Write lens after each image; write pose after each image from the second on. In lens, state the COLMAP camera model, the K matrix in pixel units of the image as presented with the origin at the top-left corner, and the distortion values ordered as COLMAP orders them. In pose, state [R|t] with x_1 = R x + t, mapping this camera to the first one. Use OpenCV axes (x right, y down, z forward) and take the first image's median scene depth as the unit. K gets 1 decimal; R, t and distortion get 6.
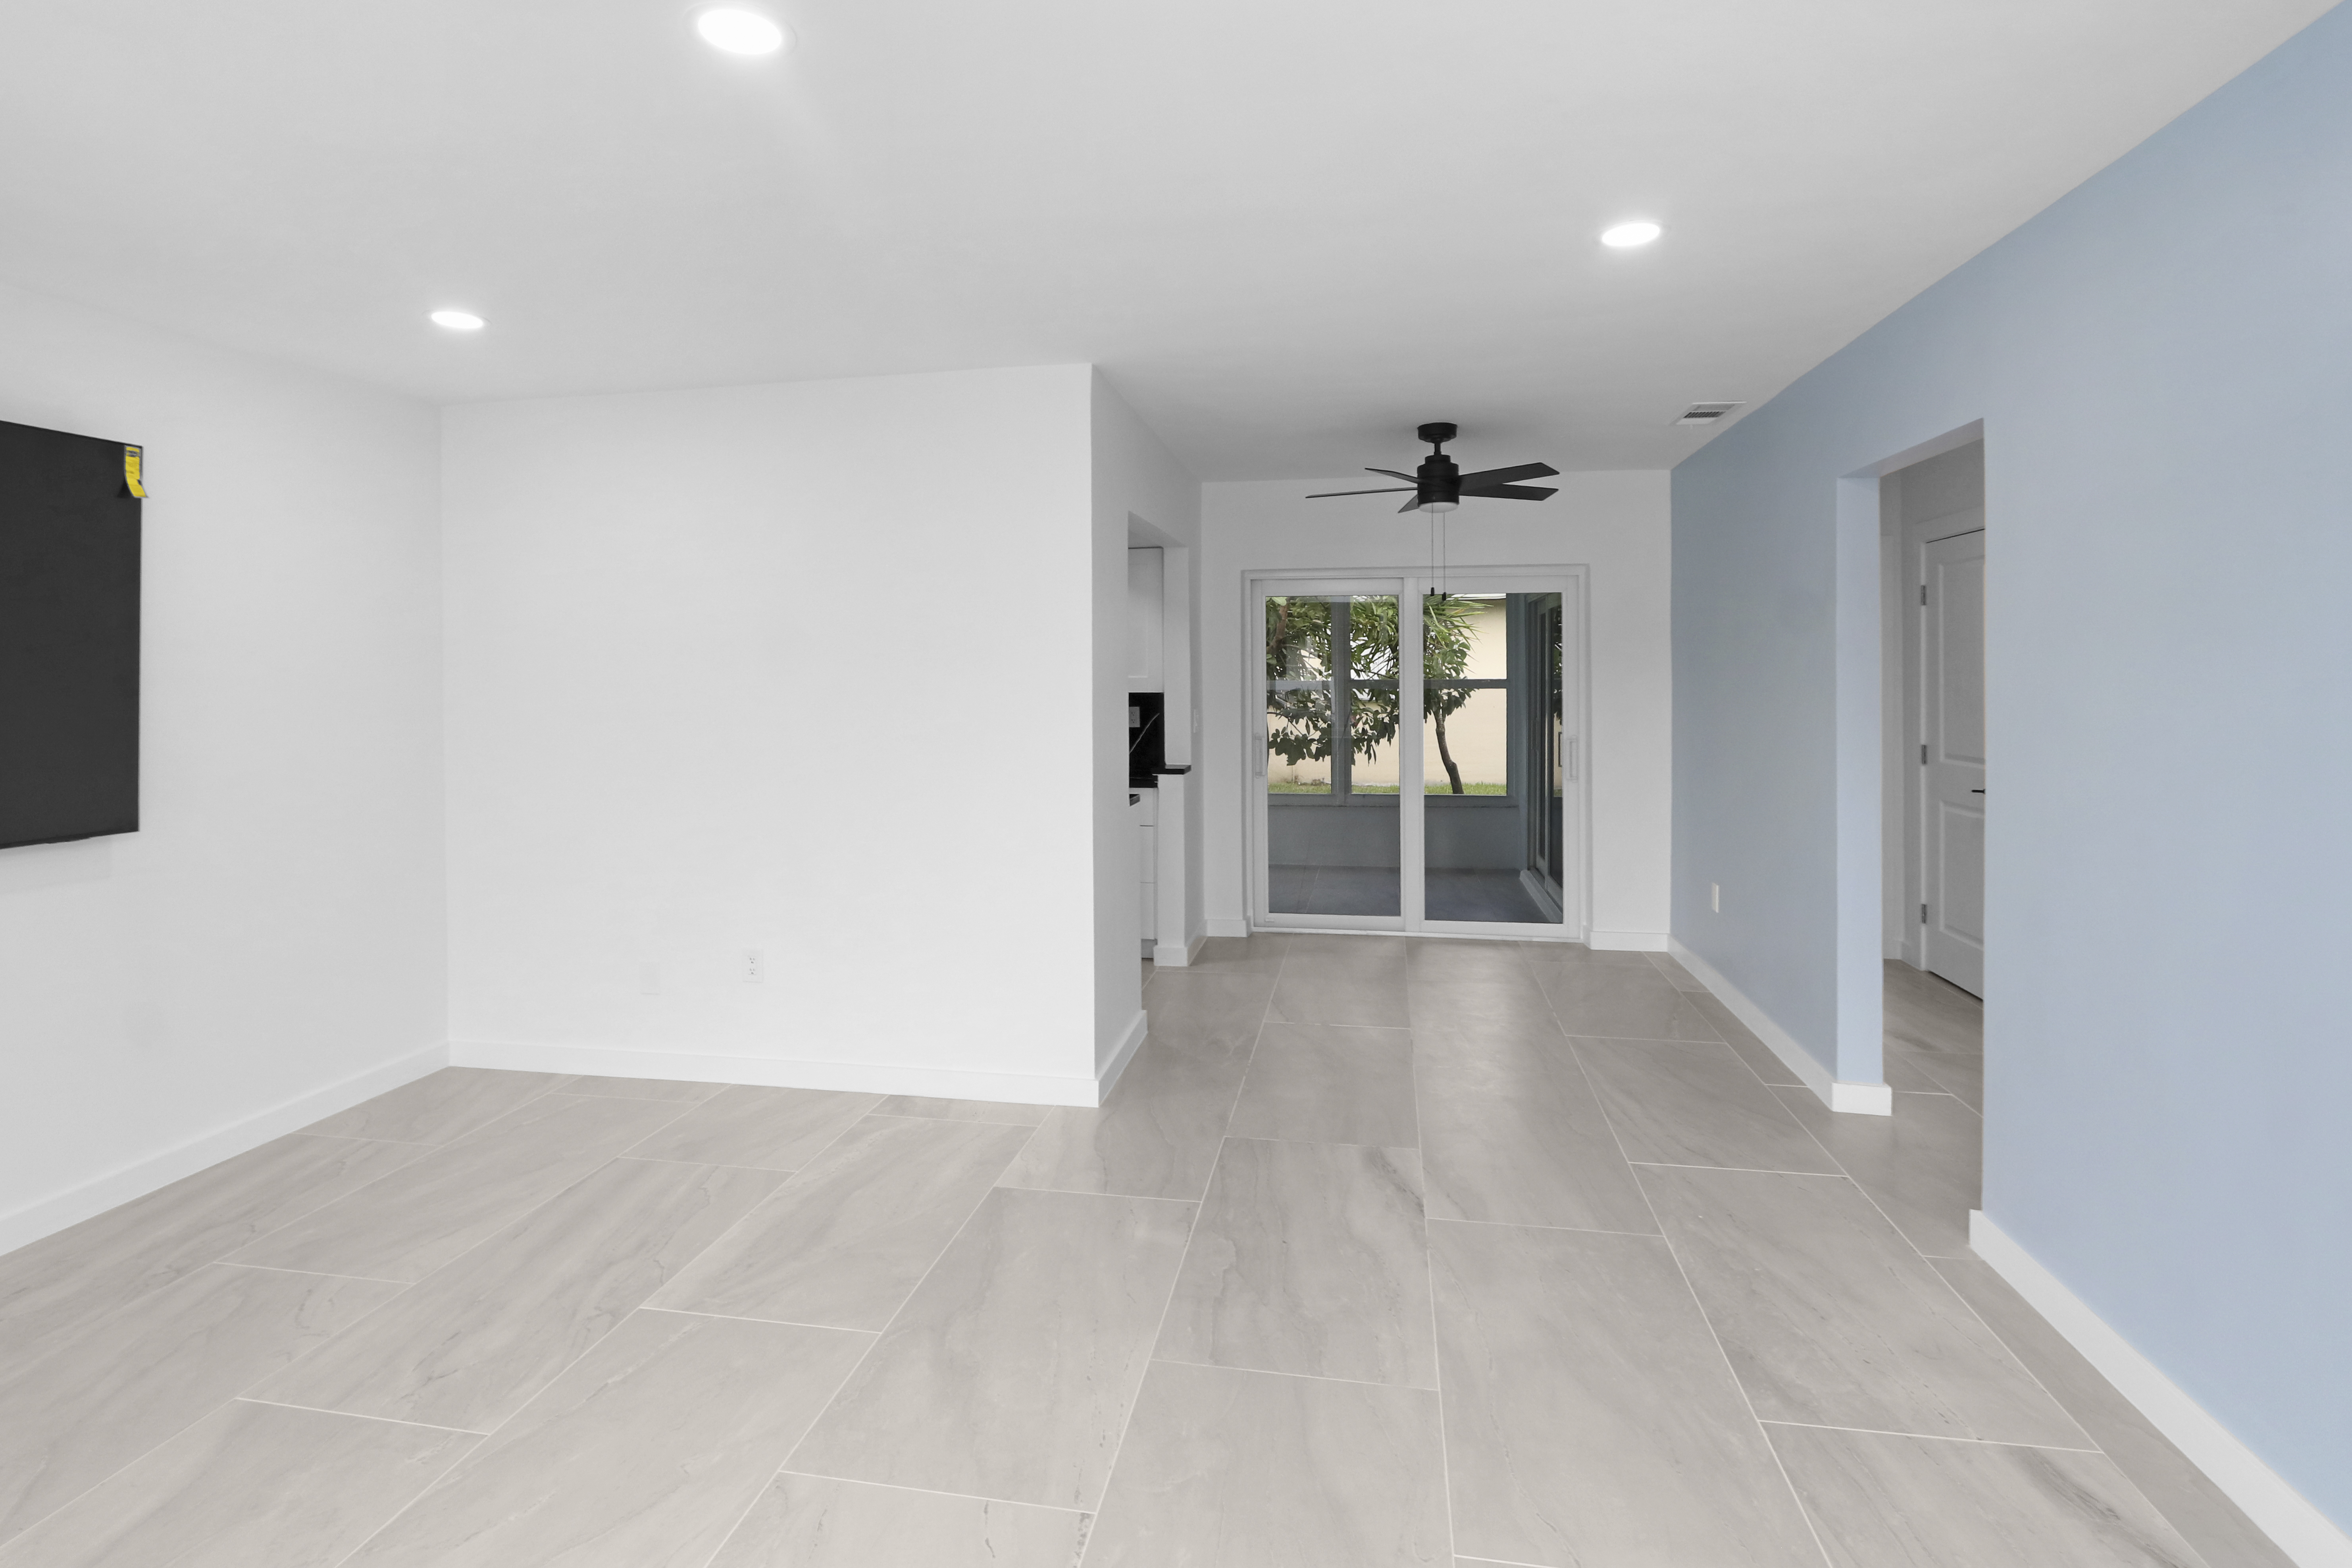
lens RADIAL K [[1105.5, 0, 1177.0], [0, 1105.5, 681.2], [0, 0, 1]] dist [-0.000258, -0.000096]
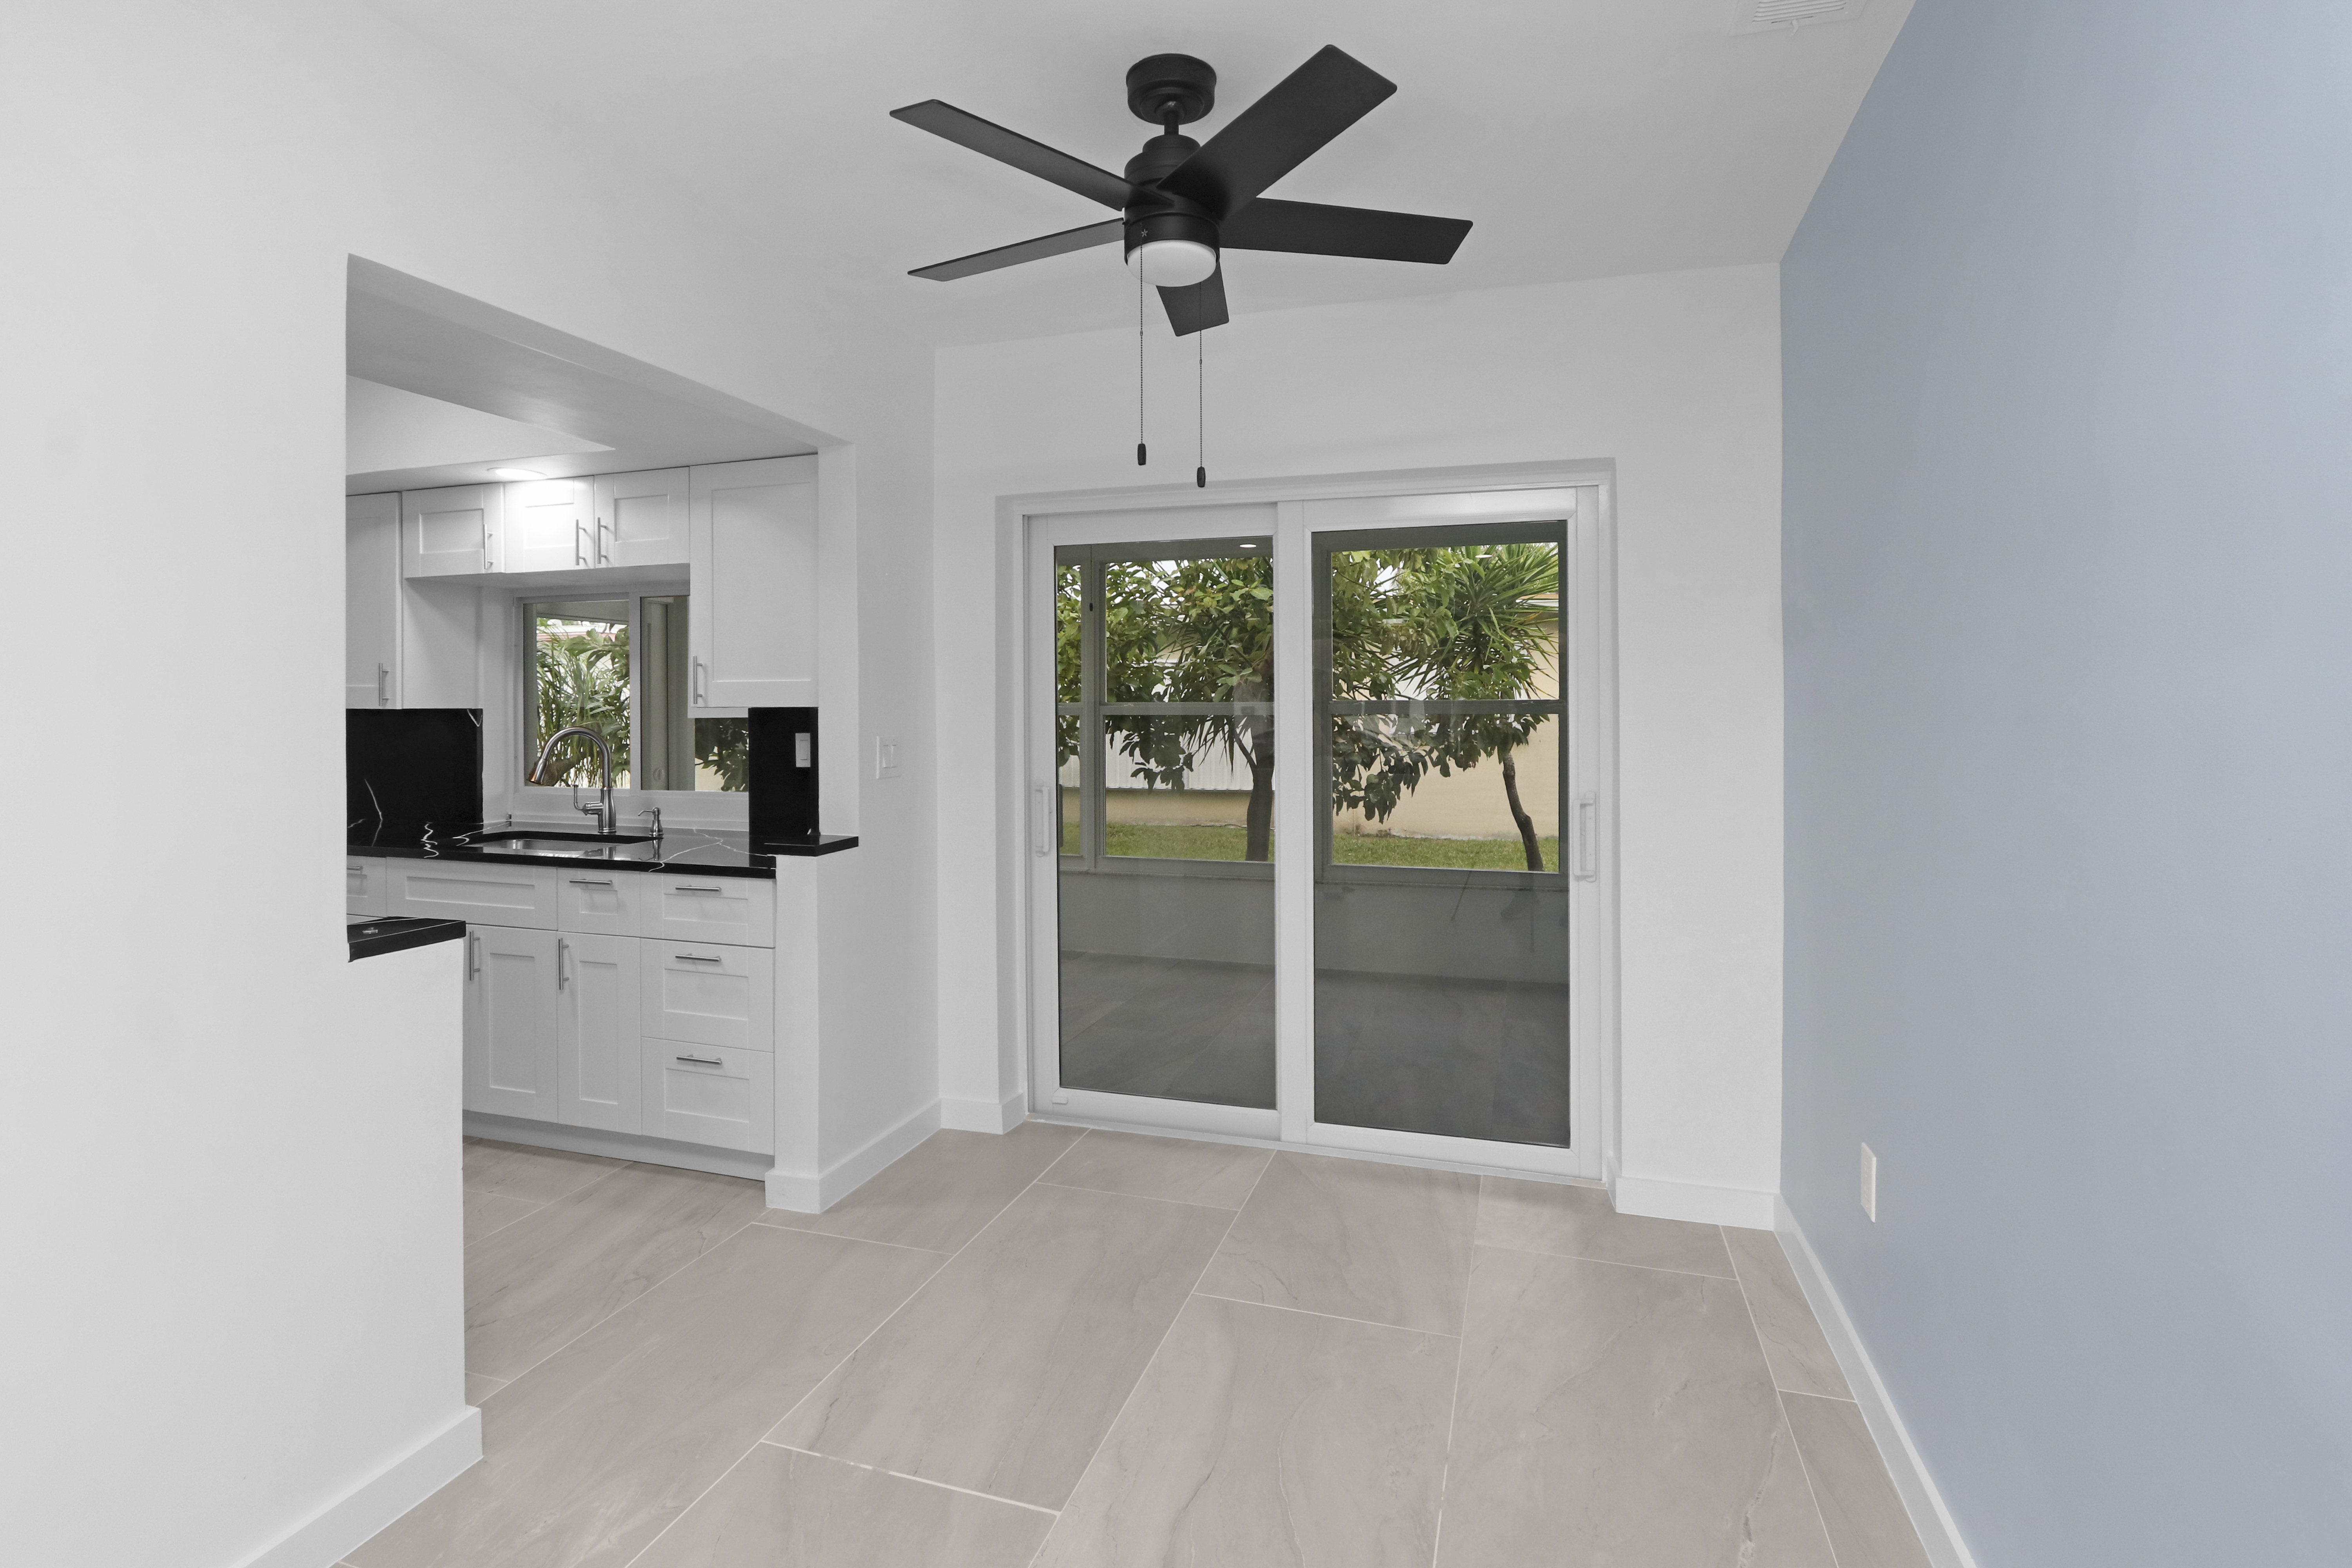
lens RADIAL K [[1103.5, 0, 1171.0], [0, 1103.5, 706.6], [0, 0, 1]] dist [-0.024551, -0.000240]
pose [[0.991821, 0.004796, -0.127545, 0.223056], [-0.006067, 0.999936, -0.009579, 0.014036], [0.127491, 0.010274, 0.991786, 0.448043]]
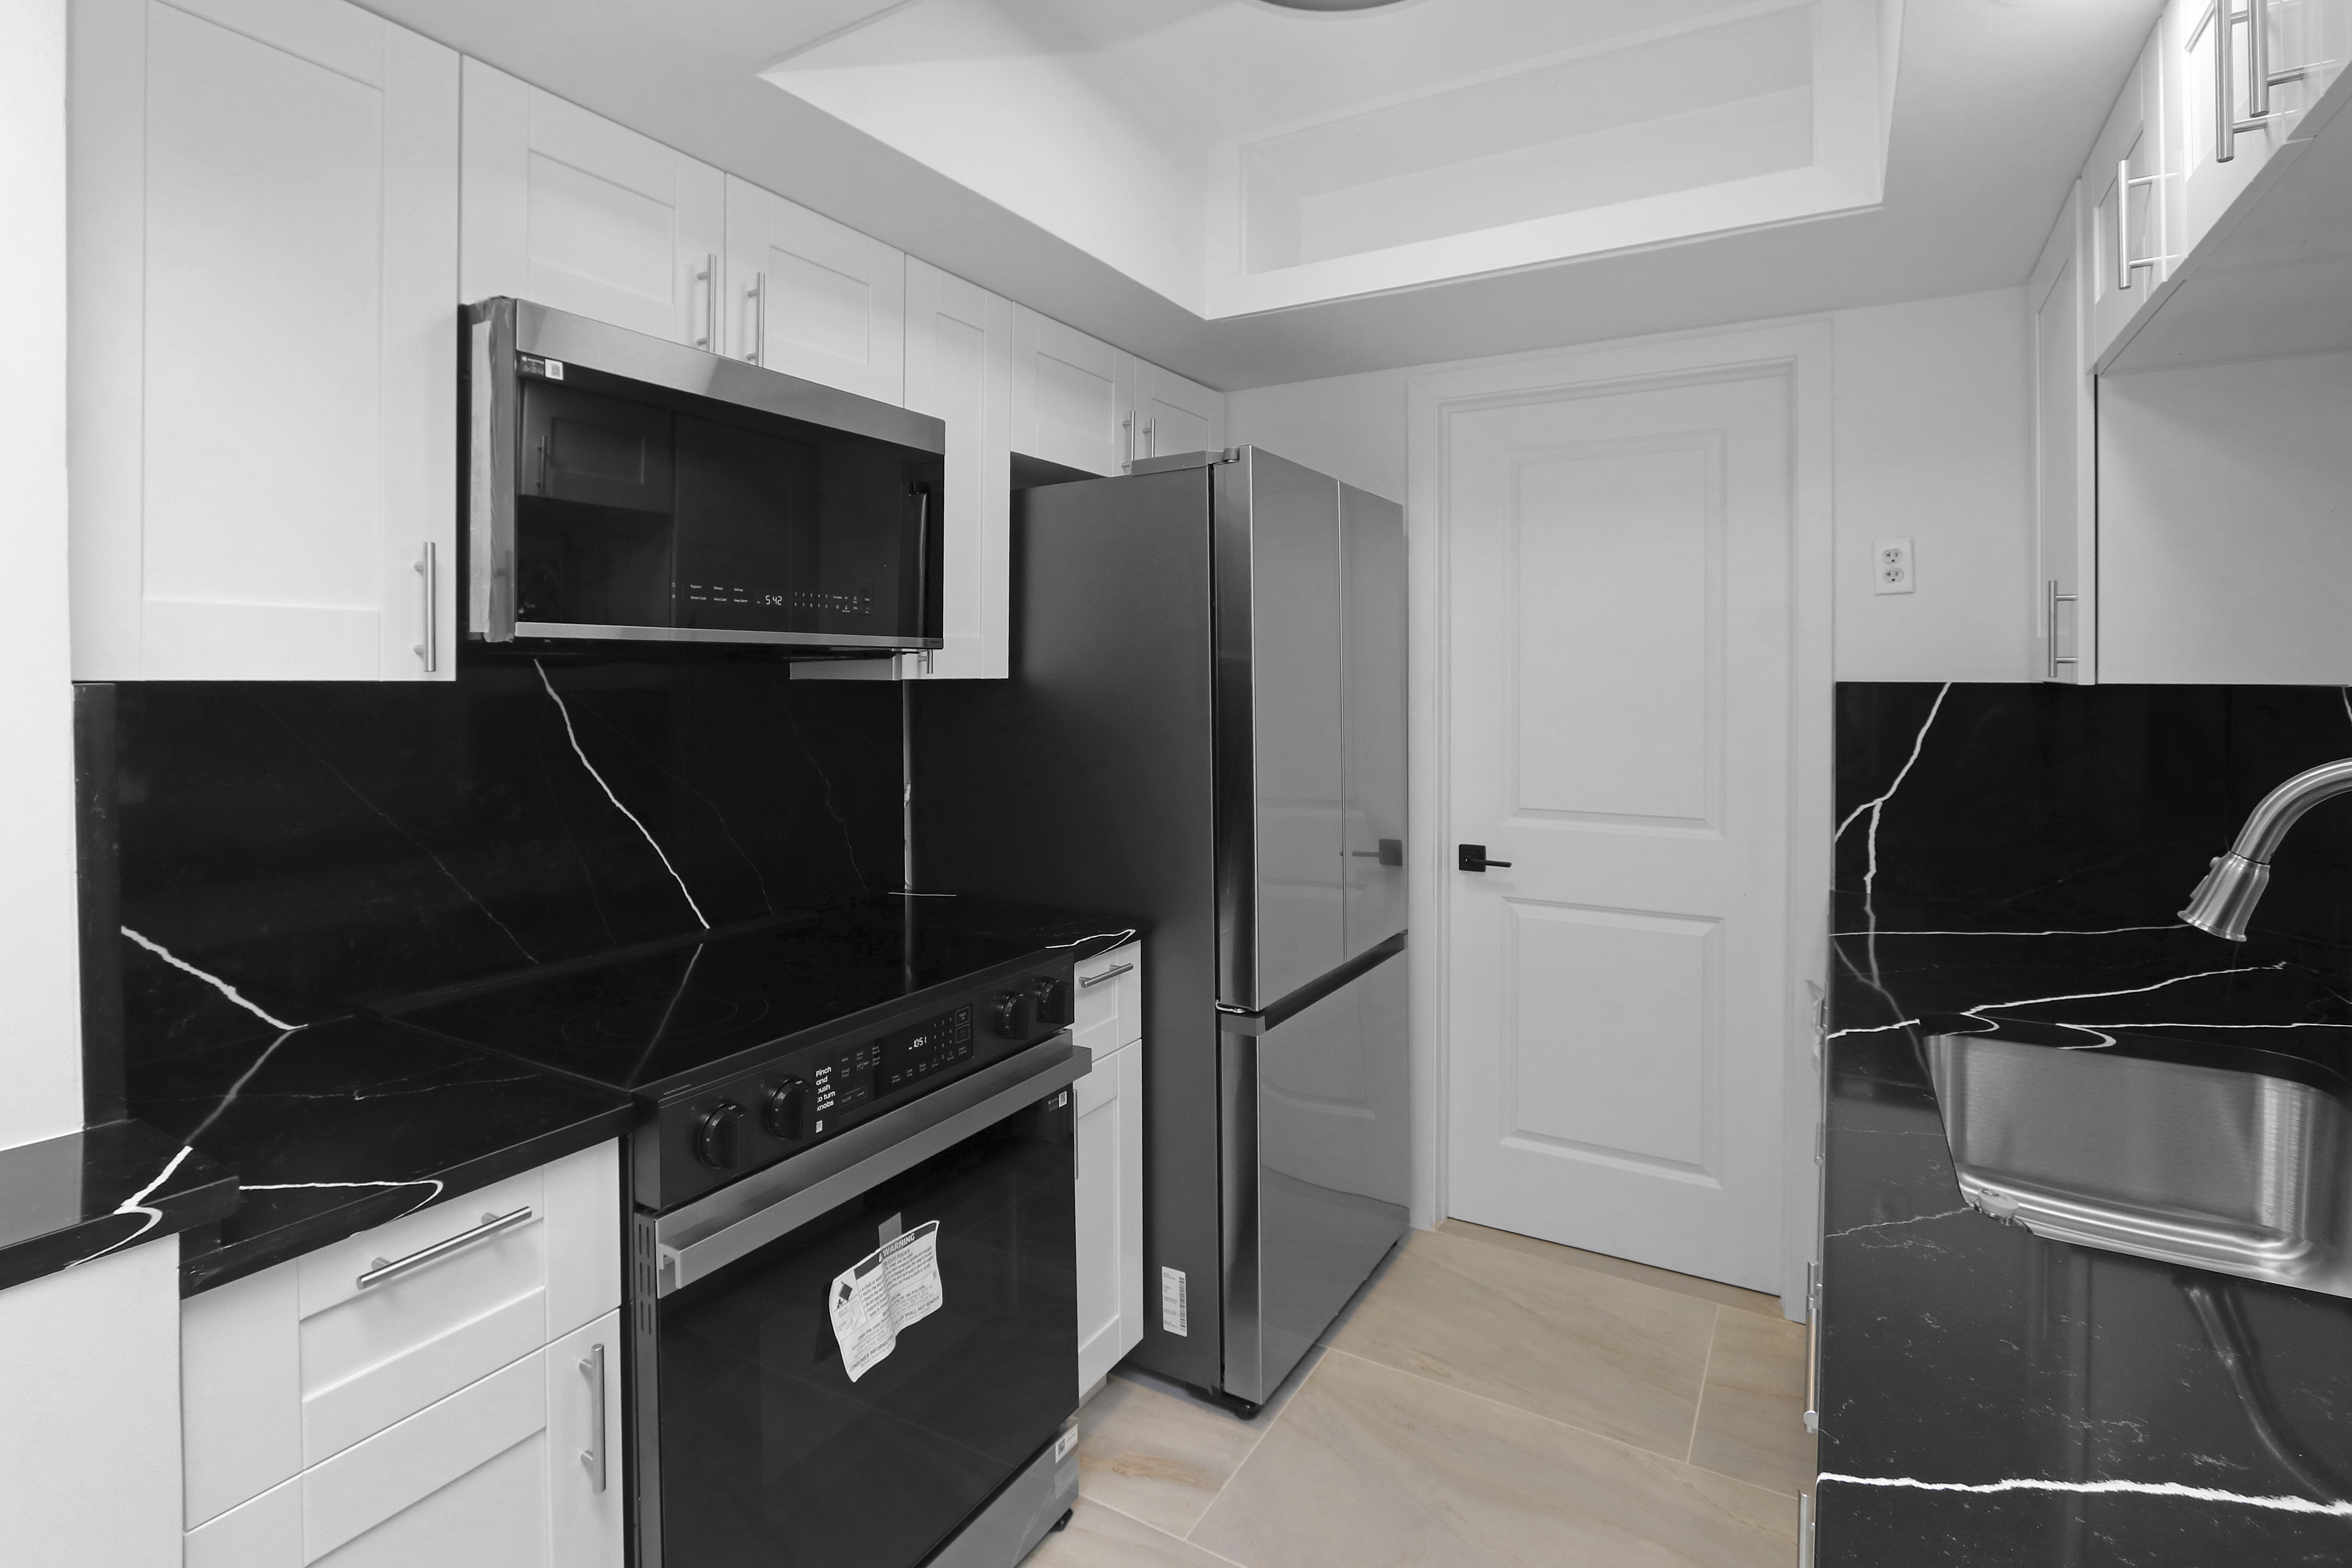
lens RADIAL K [[1140.4, 0, 1174.2], [0, 1140.4, 702.4], [0, 0, 1]] dist [-0.001064, 0.000005]
pose [[-0.349361, 0.031880, -0.936446, 0.040123], [-0.011167, 0.999208, 0.038182, 0.008468], [0.936922, 0.023796, -0.348729, 0.906679]]
